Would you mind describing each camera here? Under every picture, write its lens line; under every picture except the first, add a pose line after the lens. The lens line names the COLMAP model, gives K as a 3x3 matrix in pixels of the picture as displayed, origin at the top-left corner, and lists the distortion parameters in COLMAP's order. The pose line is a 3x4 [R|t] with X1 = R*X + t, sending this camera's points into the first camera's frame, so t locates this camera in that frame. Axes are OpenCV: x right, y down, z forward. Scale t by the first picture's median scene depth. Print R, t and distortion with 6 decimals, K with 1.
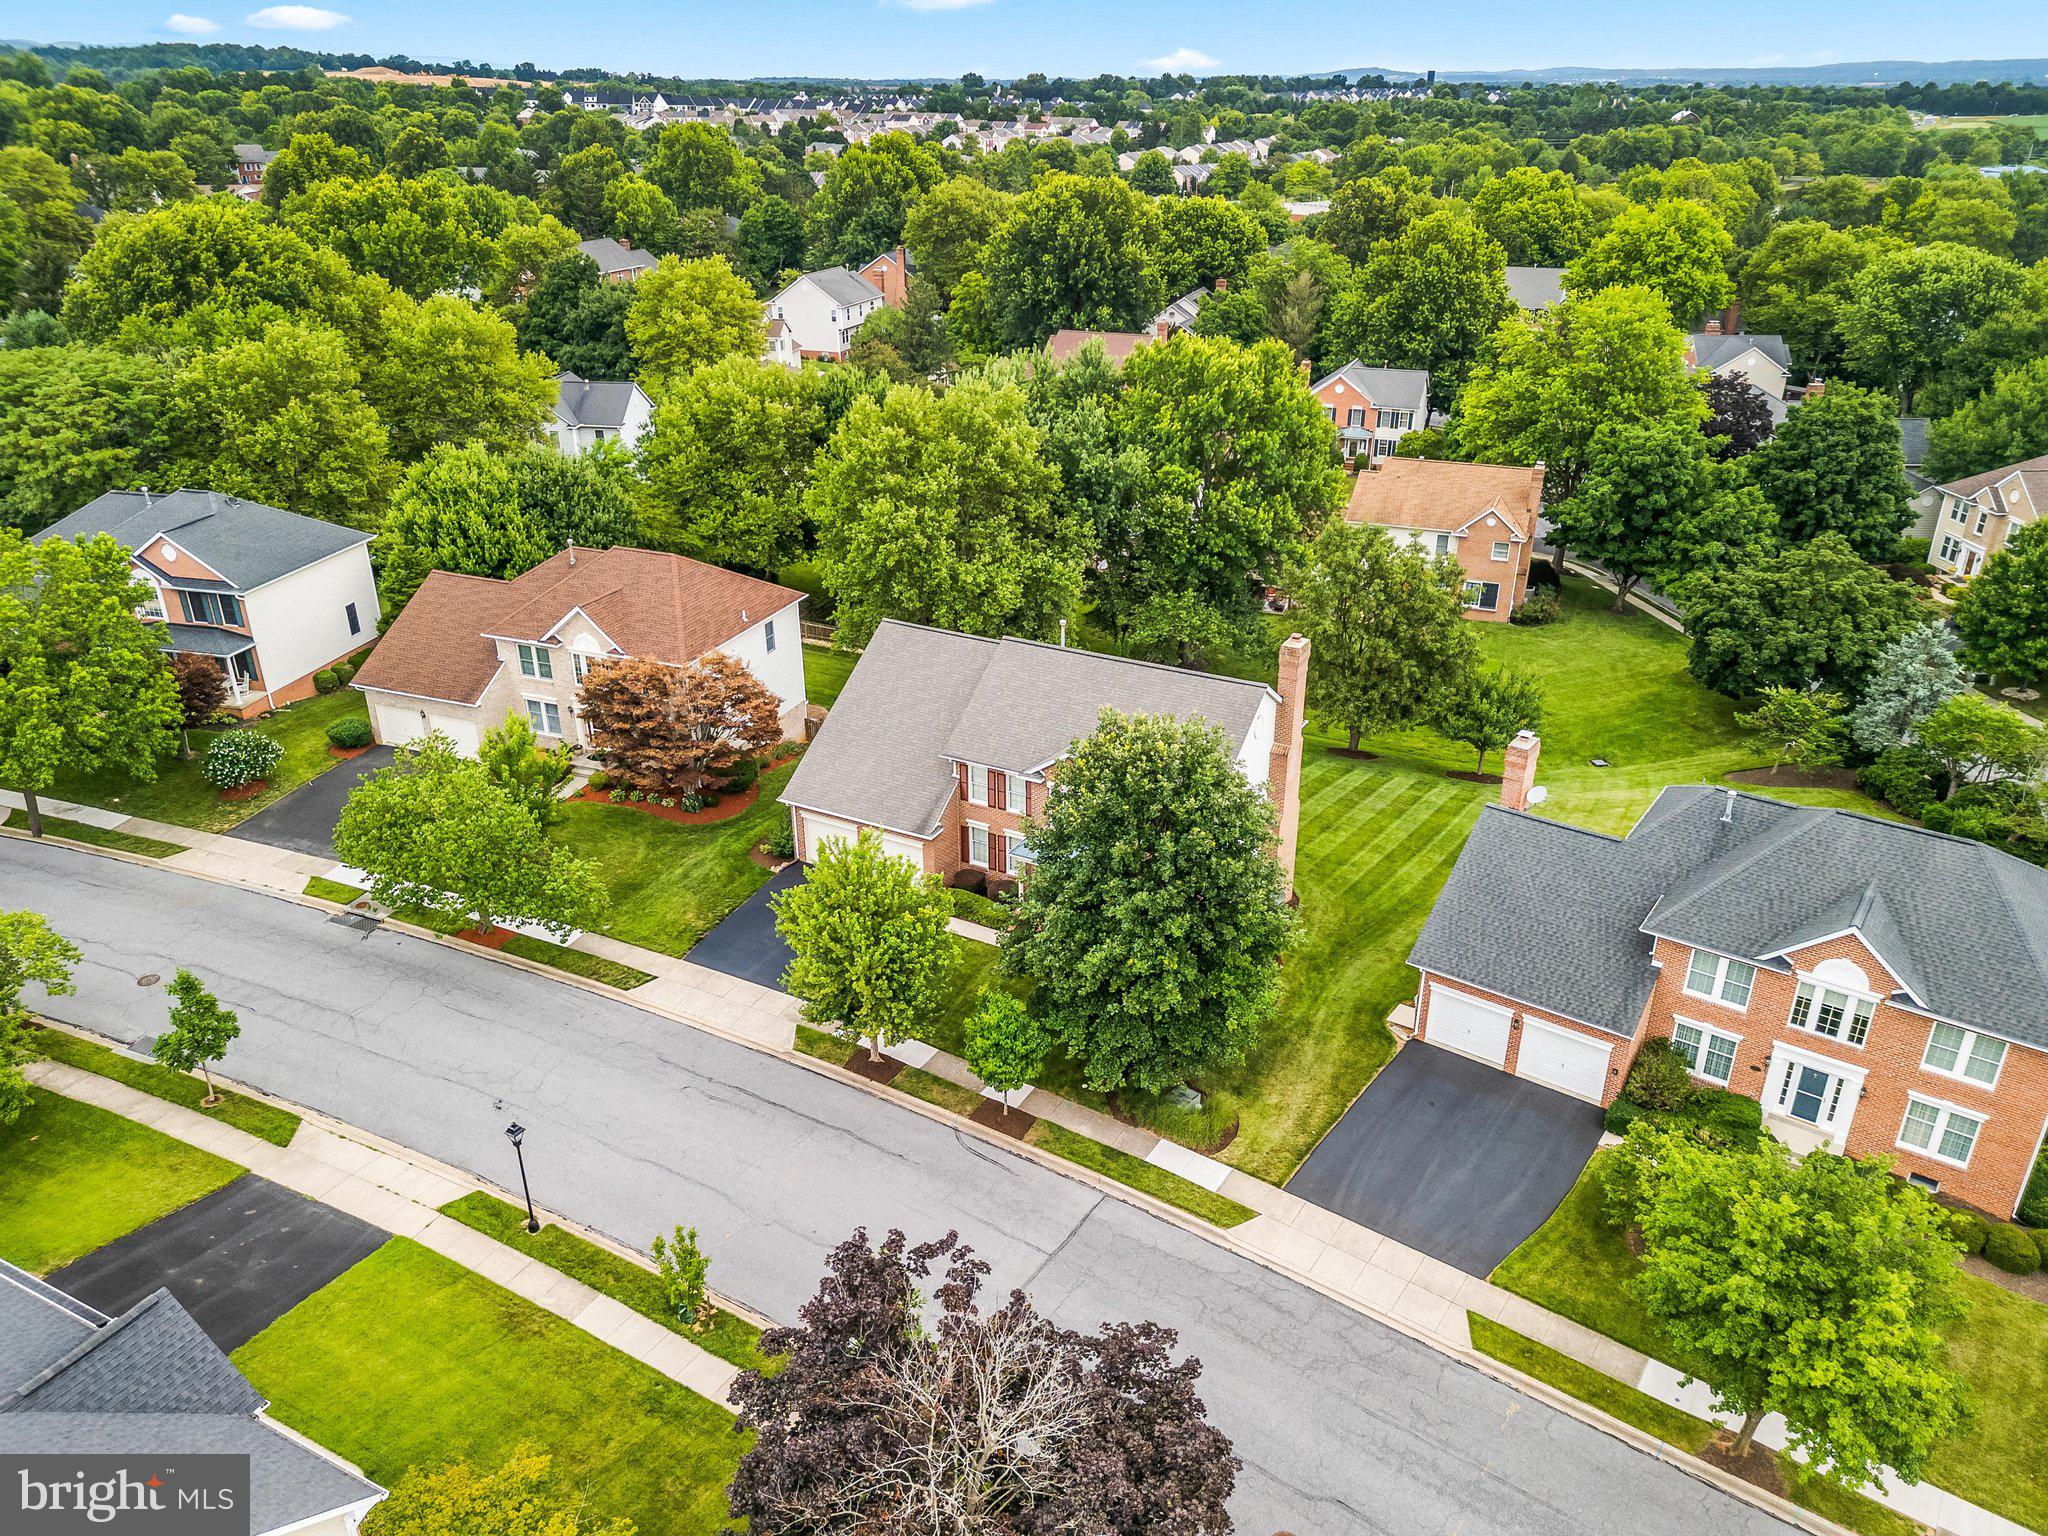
lens RADIAL K [[1441.9, 0, 1024.0], [0, 1441.9, 768.0], [0, 0, 1]] dist [0.069193, -0.065175]
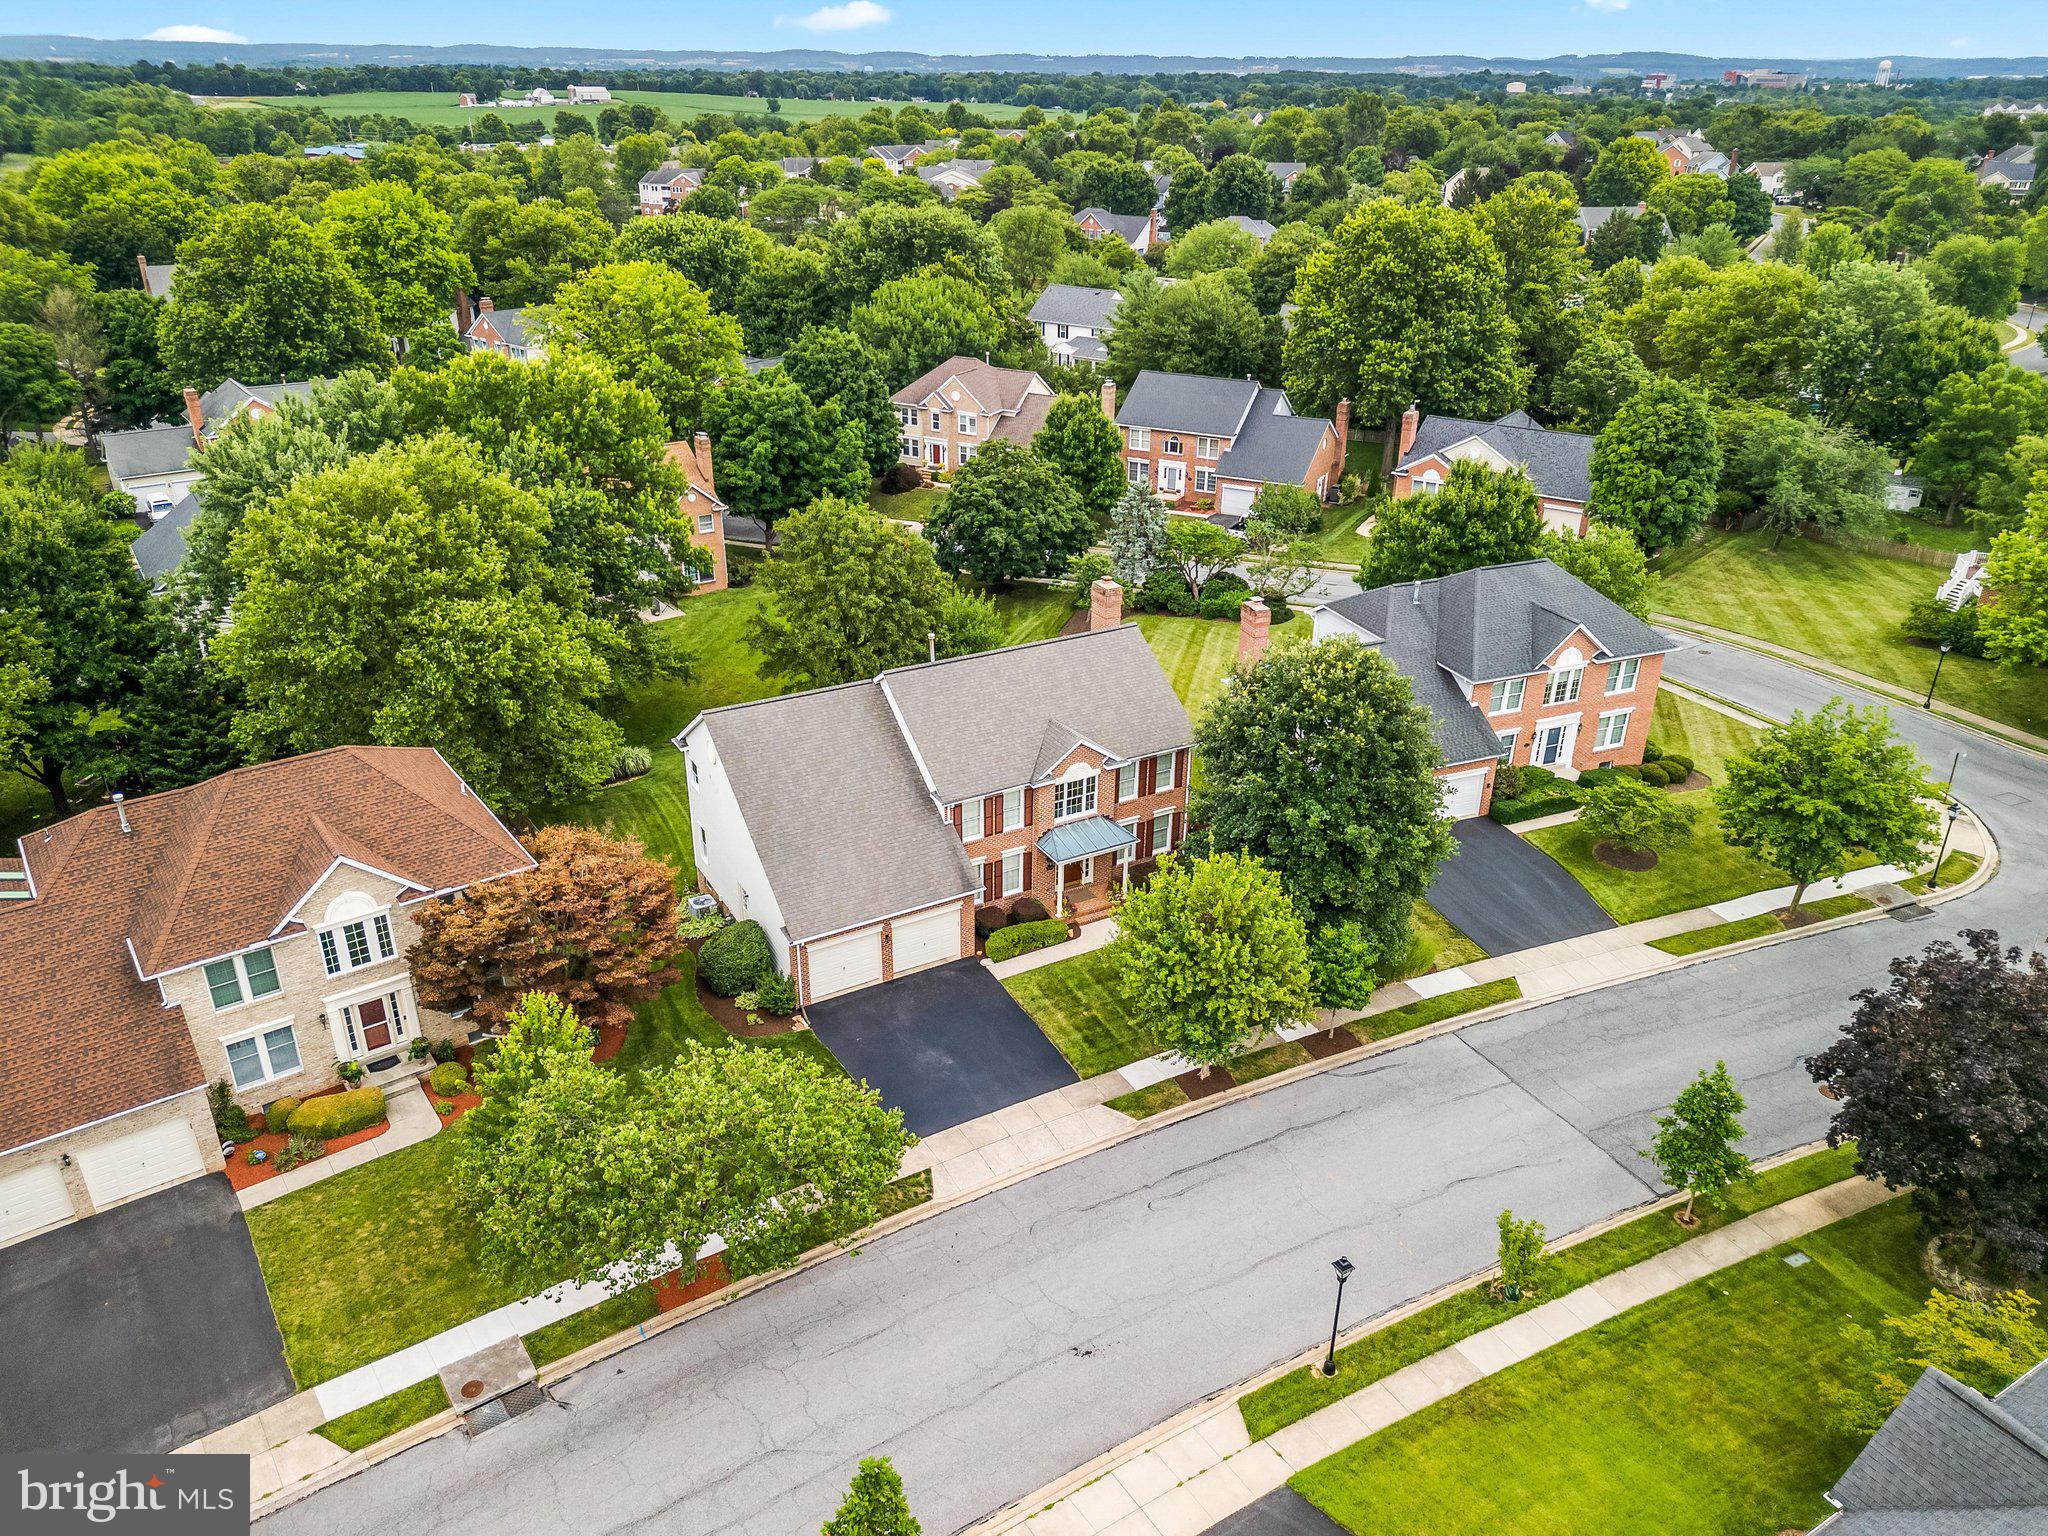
lens RADIAL K [[1441.9, 0, 1024.0], [0, 1441.9, 768.0], [0, 0, 1]] dist [0.069193, -0.065175]
pose [[0.523028, -0.361735, 0.771744, -0.558461], [0.352770, 0.916146, 0.190340, -0.143030], [-0.775883, 0.172696, 0.606780, 0.309590]]
